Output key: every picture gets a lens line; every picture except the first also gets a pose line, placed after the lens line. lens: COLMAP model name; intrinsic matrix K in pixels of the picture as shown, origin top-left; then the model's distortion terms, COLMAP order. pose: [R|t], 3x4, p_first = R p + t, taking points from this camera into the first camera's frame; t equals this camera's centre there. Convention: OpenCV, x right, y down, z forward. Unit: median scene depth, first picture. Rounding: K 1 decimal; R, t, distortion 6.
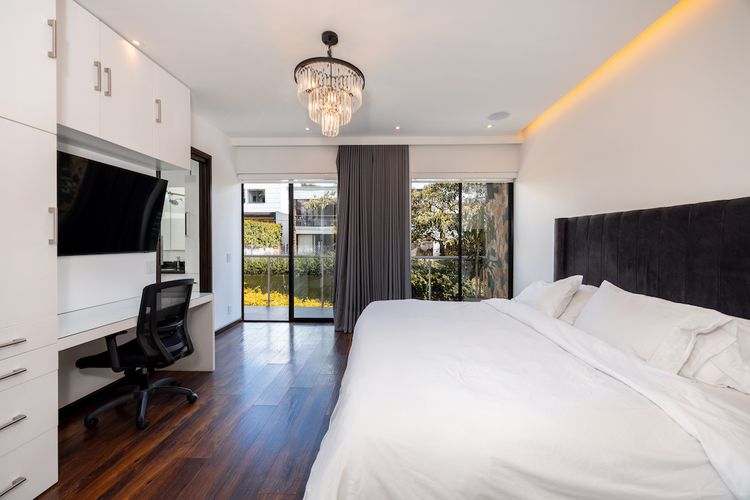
lens RADIAL K [[285.4, 0, 374.4], [0, 285.4, 242.3], [0, 0, 1]] dist [0.000906, -0.000120]
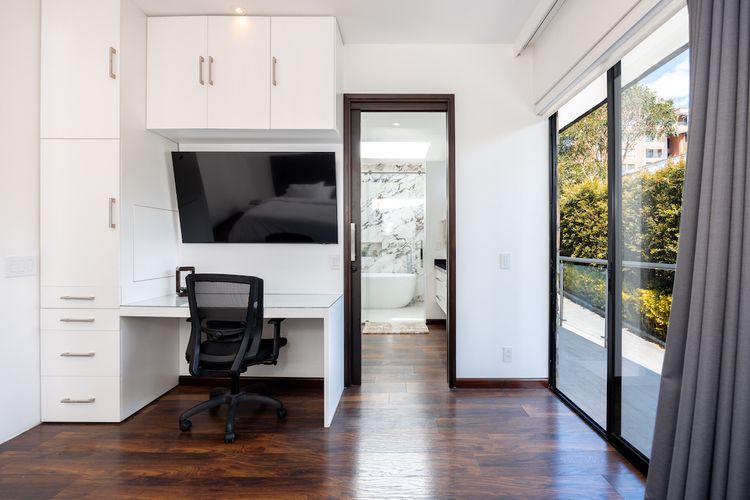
lens RADIAL K [[346.4, 0, 397.0], [0, 346.4, 247.3], [0, 0, 1]] dist [-0.000279, -0.000226]
pose [[0.056162, 0.001522, -0.998421, 0.337726], [-0.009328, 0.999956, 0.000999, 0.058587], [0.998378, 0.009257, 0.056173, 1.622973]]
